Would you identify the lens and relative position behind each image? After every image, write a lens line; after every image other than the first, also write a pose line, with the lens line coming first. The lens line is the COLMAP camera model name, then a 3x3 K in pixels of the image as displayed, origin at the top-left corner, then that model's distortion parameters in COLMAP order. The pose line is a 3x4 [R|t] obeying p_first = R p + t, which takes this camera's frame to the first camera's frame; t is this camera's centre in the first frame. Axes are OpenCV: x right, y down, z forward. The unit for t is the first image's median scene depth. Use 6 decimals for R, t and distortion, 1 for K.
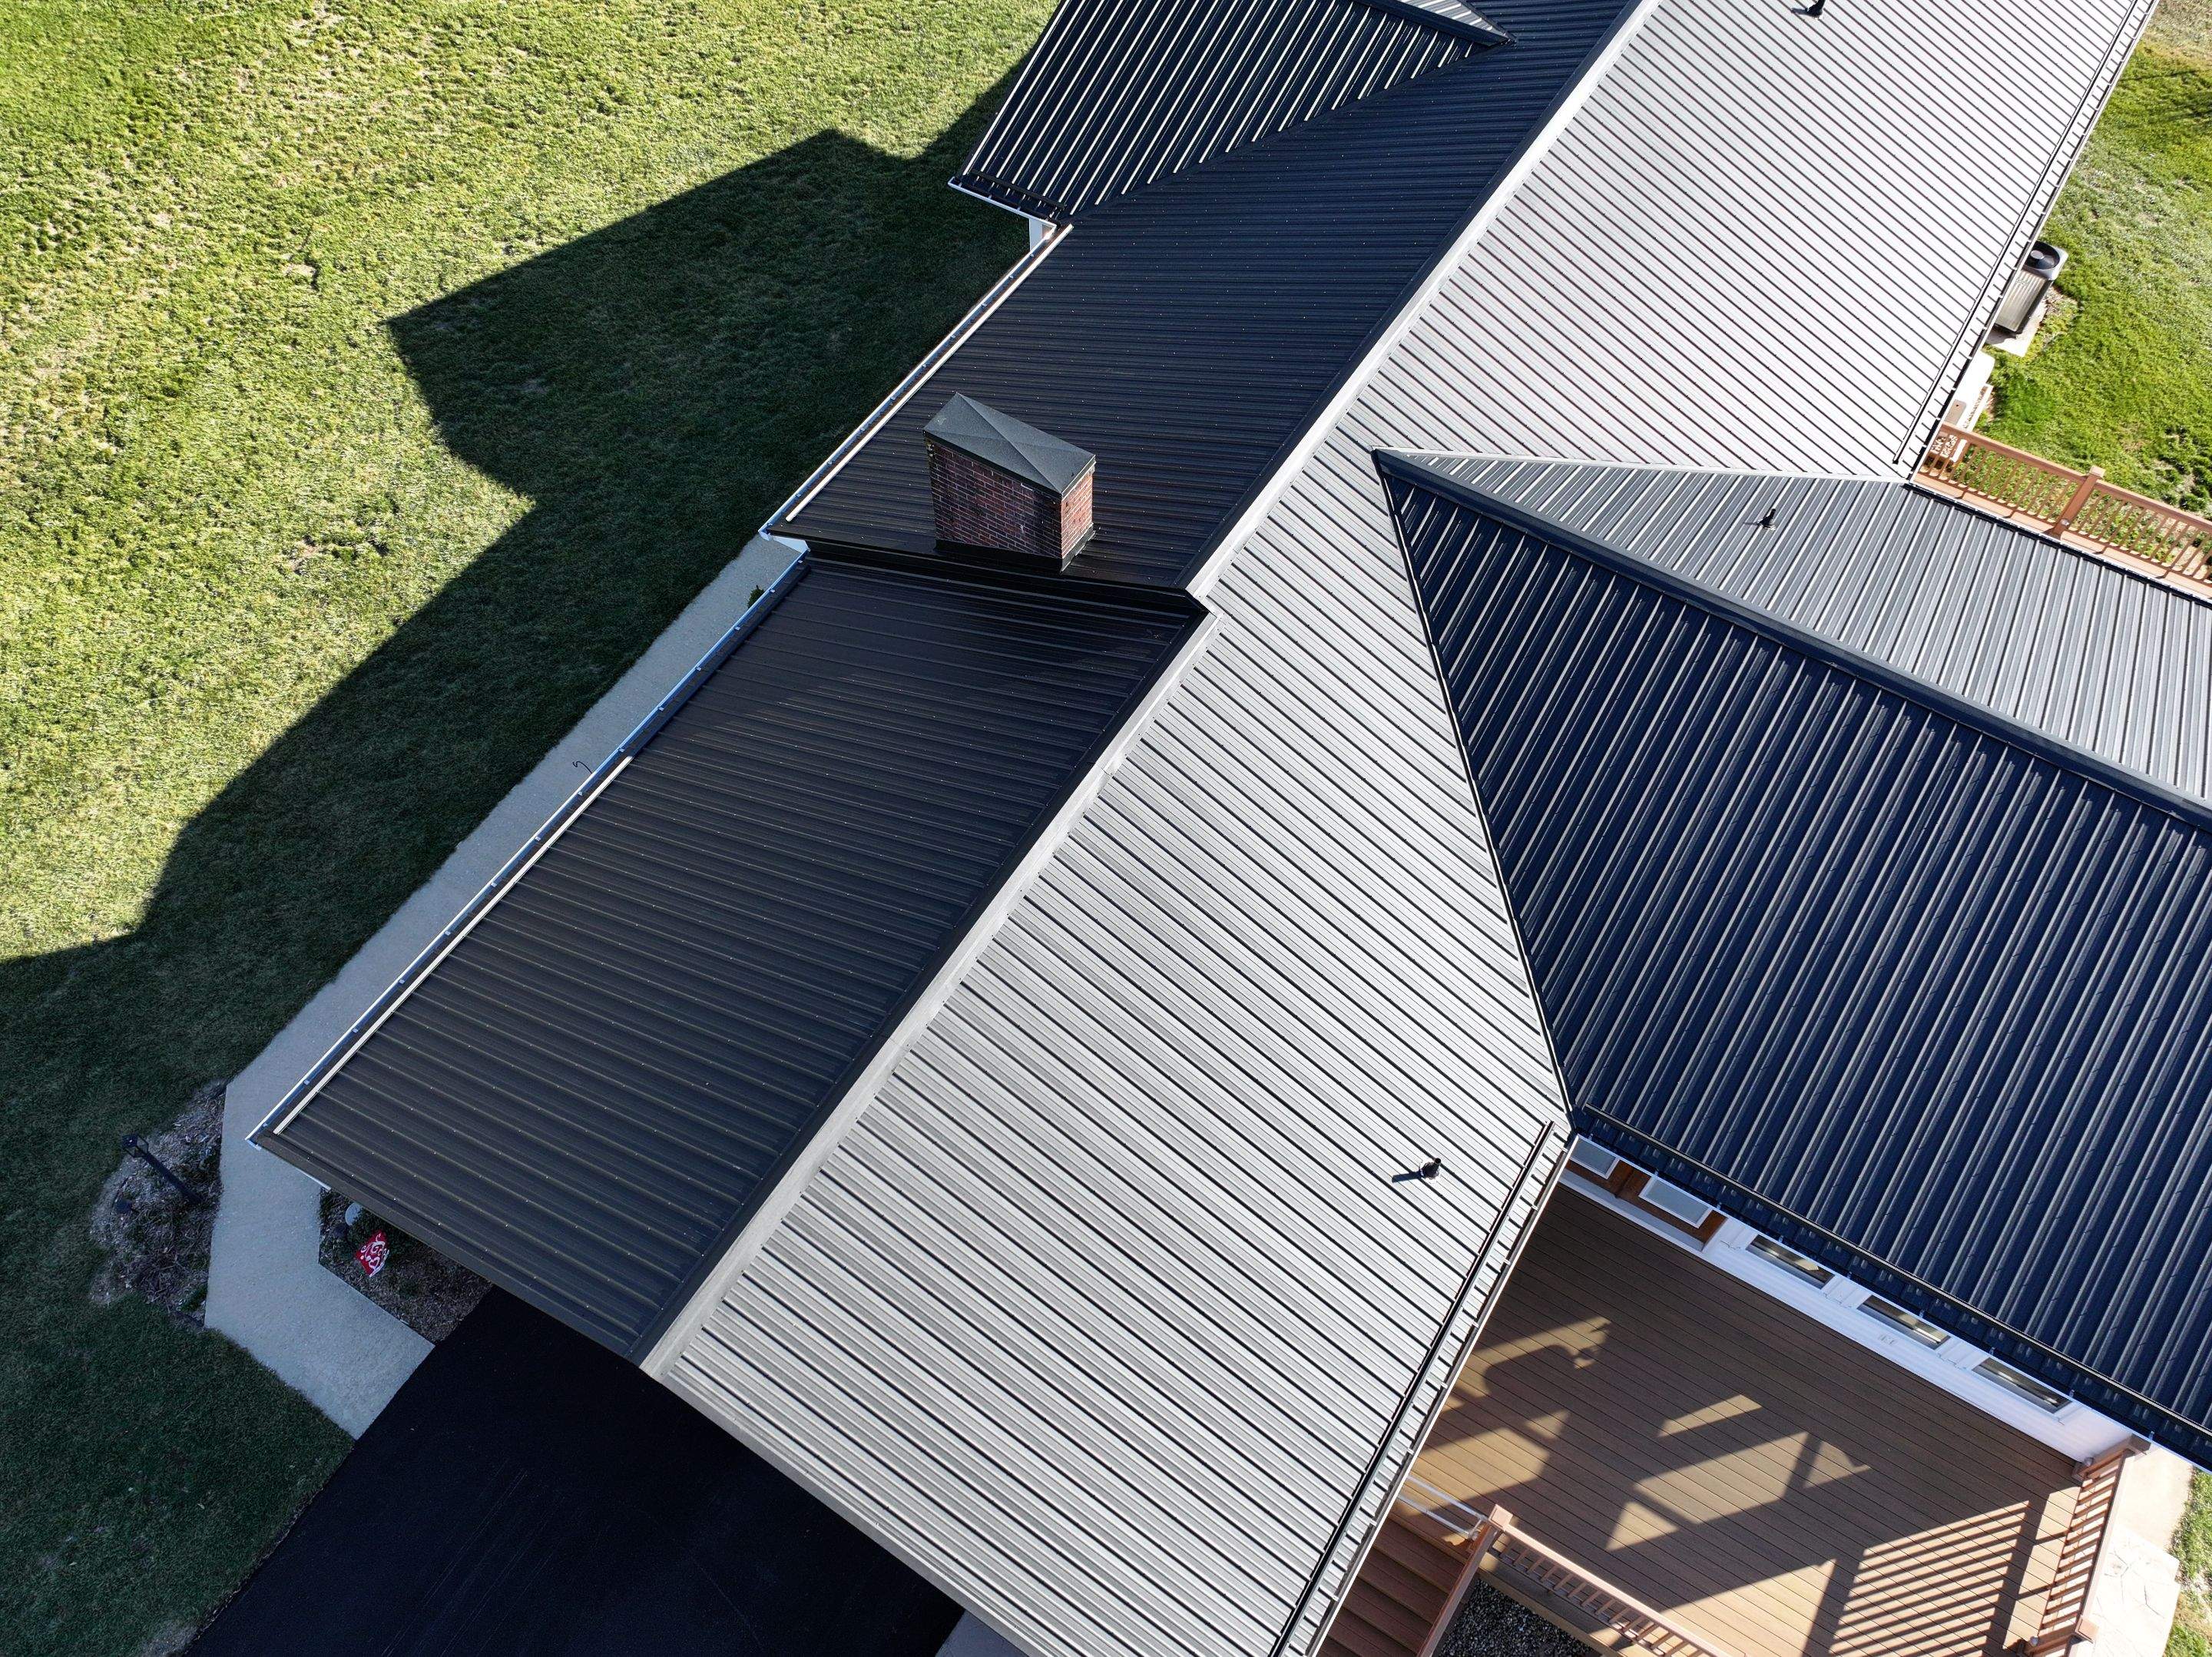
lens RADIAL K [[1785.8, 0, 1096.8], [0, 1785.8, 867.3], [0, 0, 1]] dist [-0.000544, 0.020136]
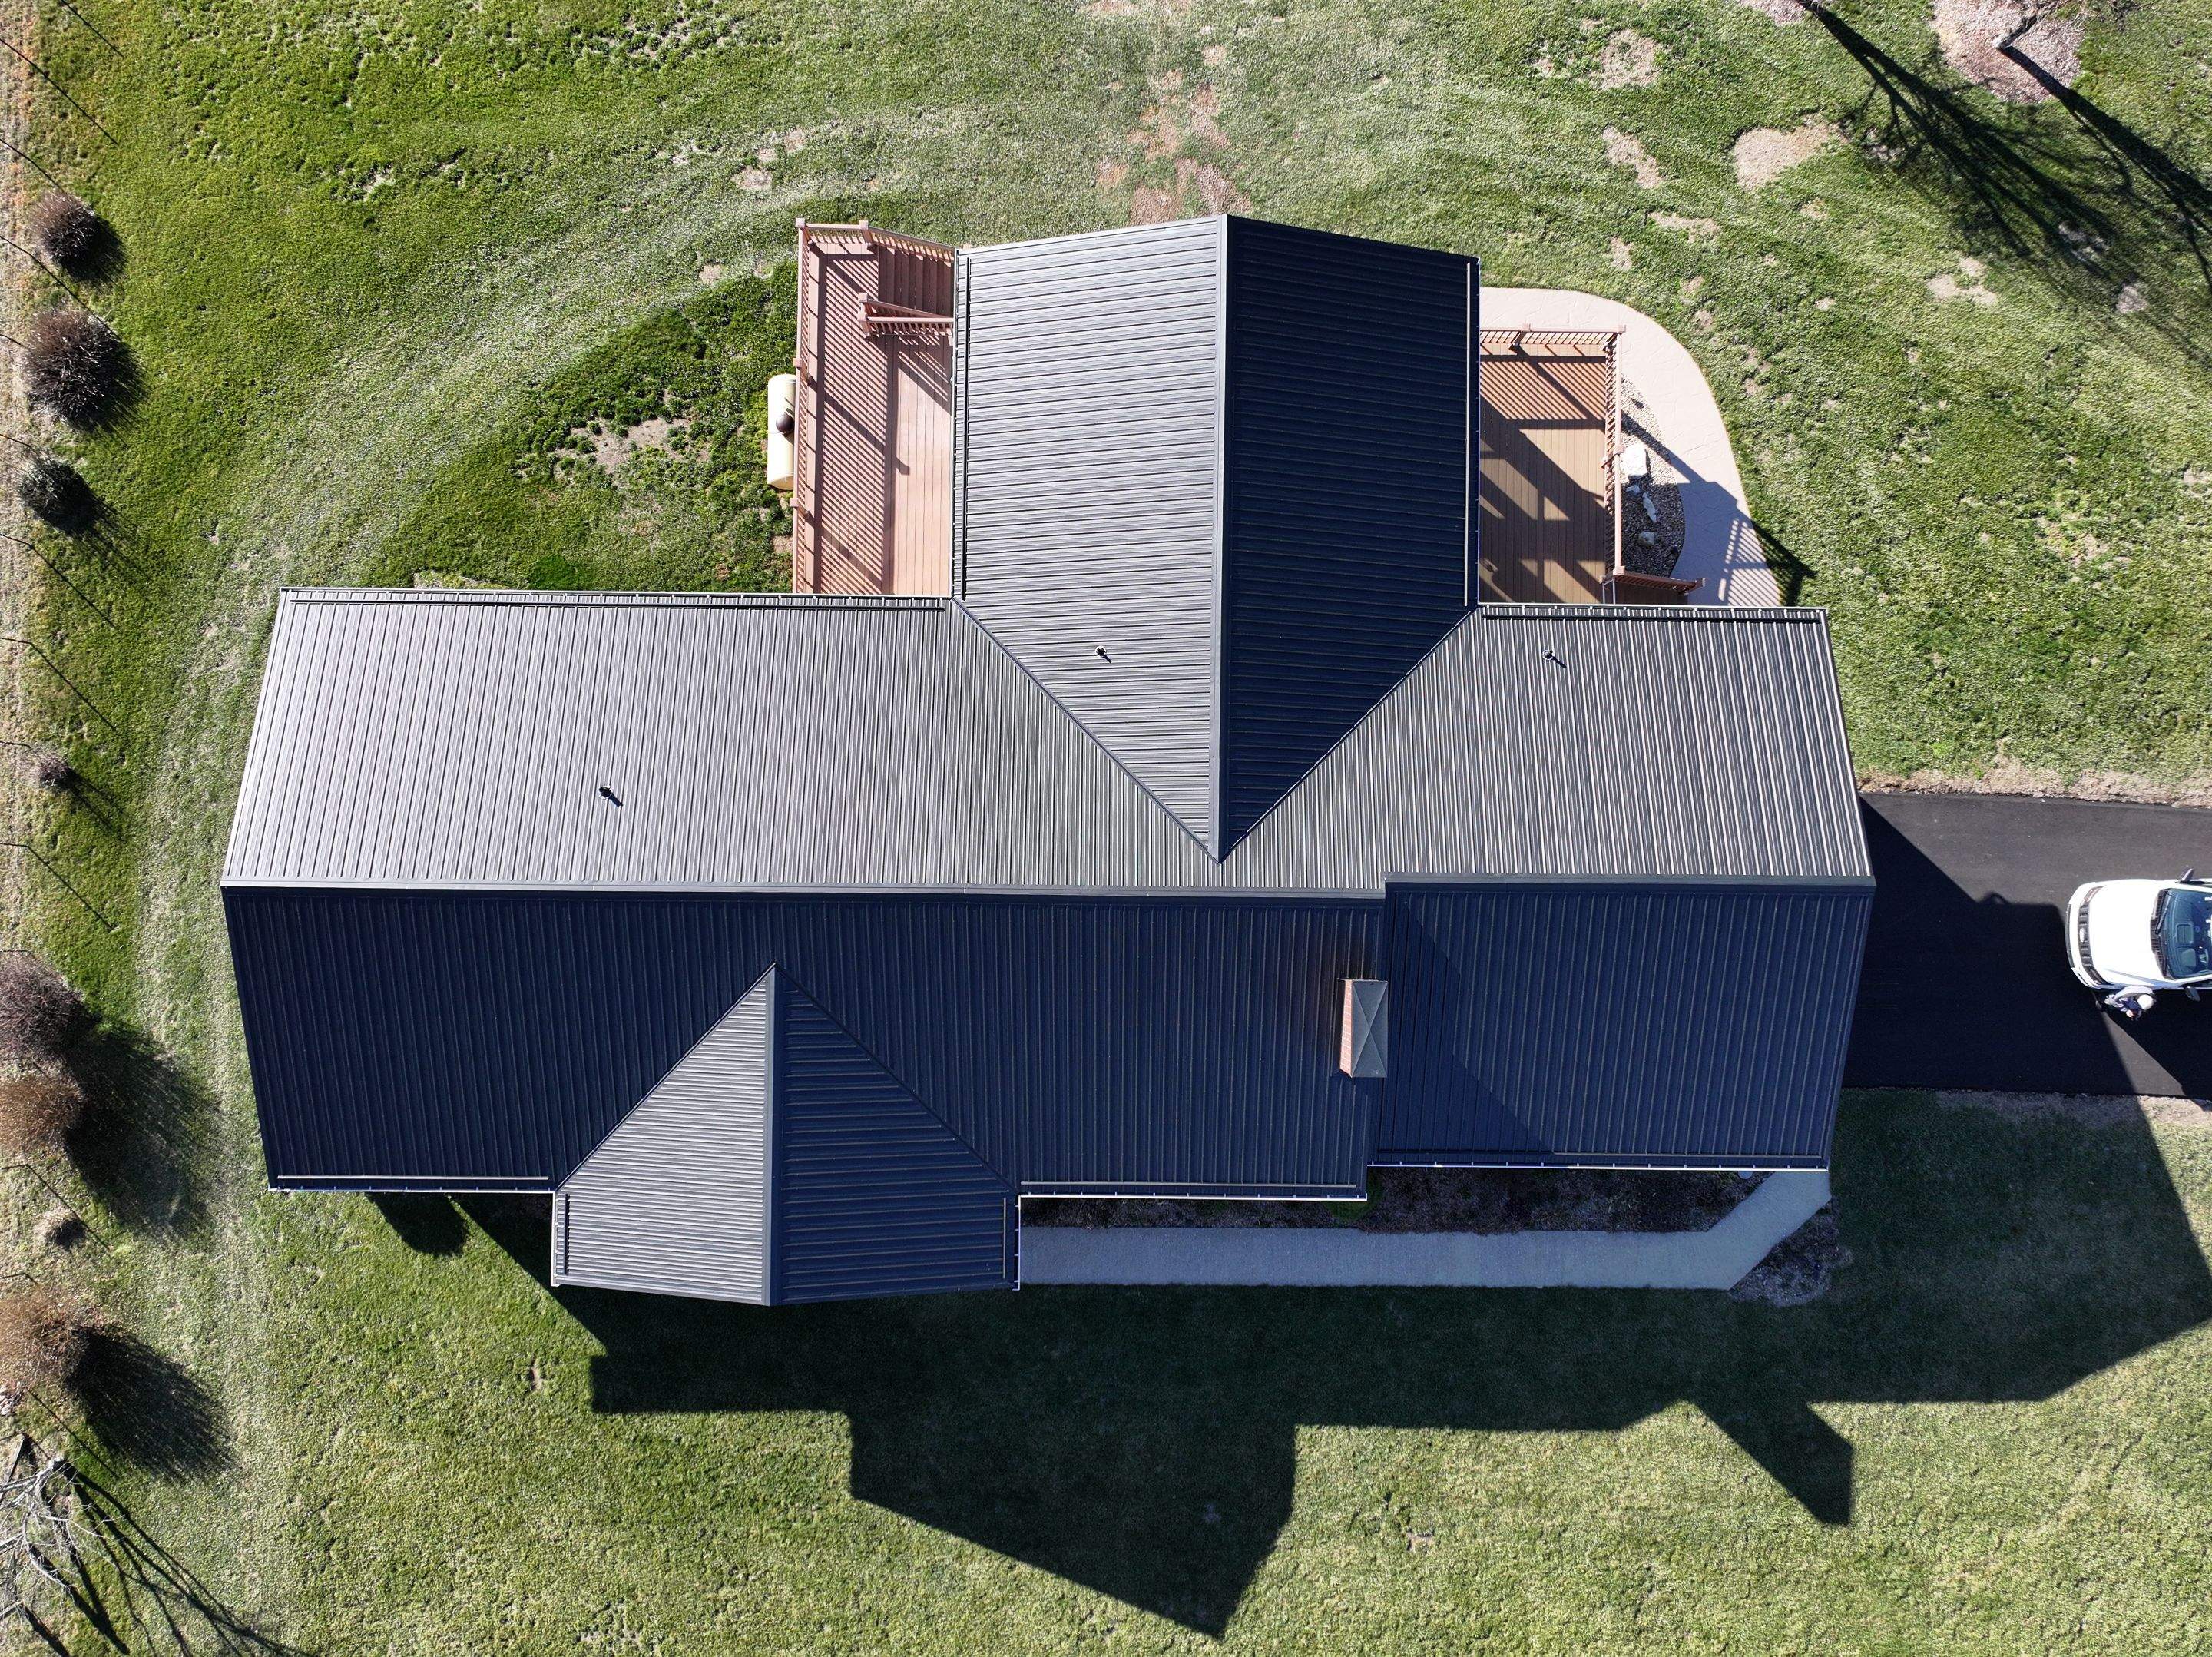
lens RADIAL K [[1803.8, 0, 1106.0], [0, 1803.8, 828.5], [0, 0, 1]] dist [0.004125, 0.001311]
pose [[-0.516136, -0.856410, 0.012836, 0.159468], [0.714799, -0.422437, 0.557324, -0.902179], [-0.471875, 0.296830, 0.830196, -0.261726]]
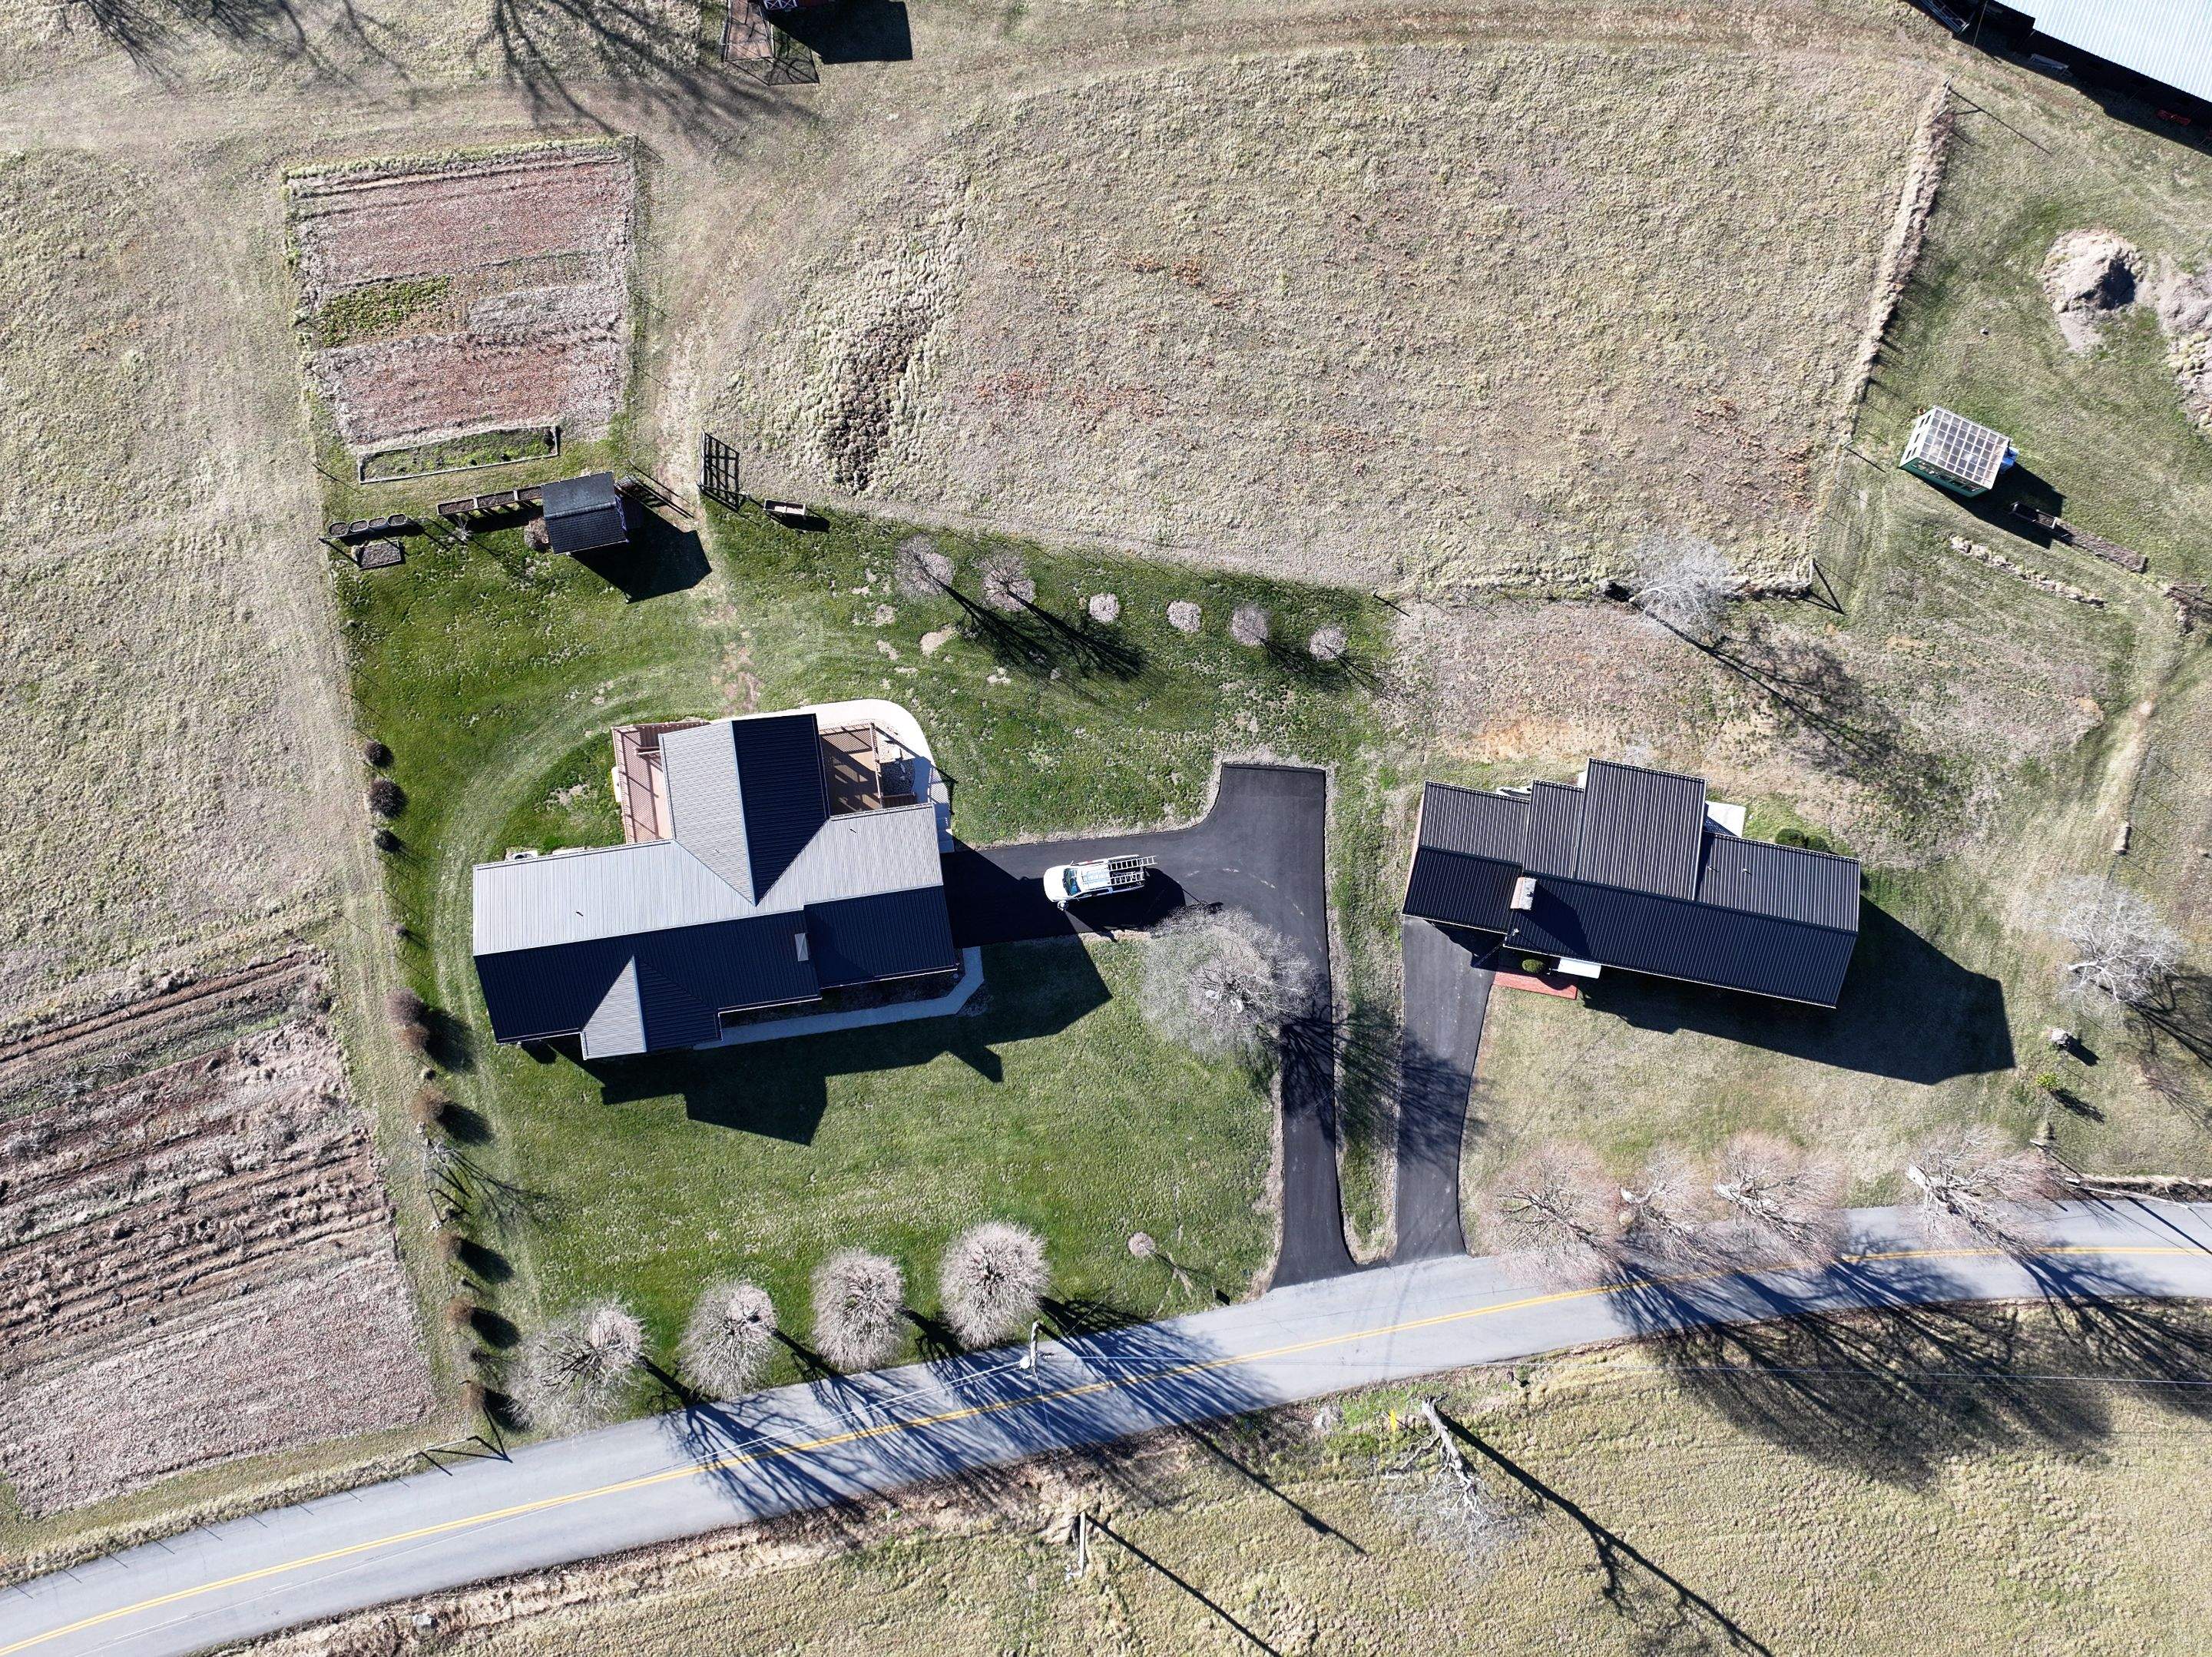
lens RADIAL K [[1803.8, 0, 1106.0], [0, 1803.8, 828.5], [0, 0, 1]] dist [0.004125, 0.001311]
pose [[-0.637990, -0.769960, 0.011378, -0.327010], [0.641472, -0.523235, 0.561016, -1.955117], [-0.426007, 0.365221, 0.827727, -3.270659]]
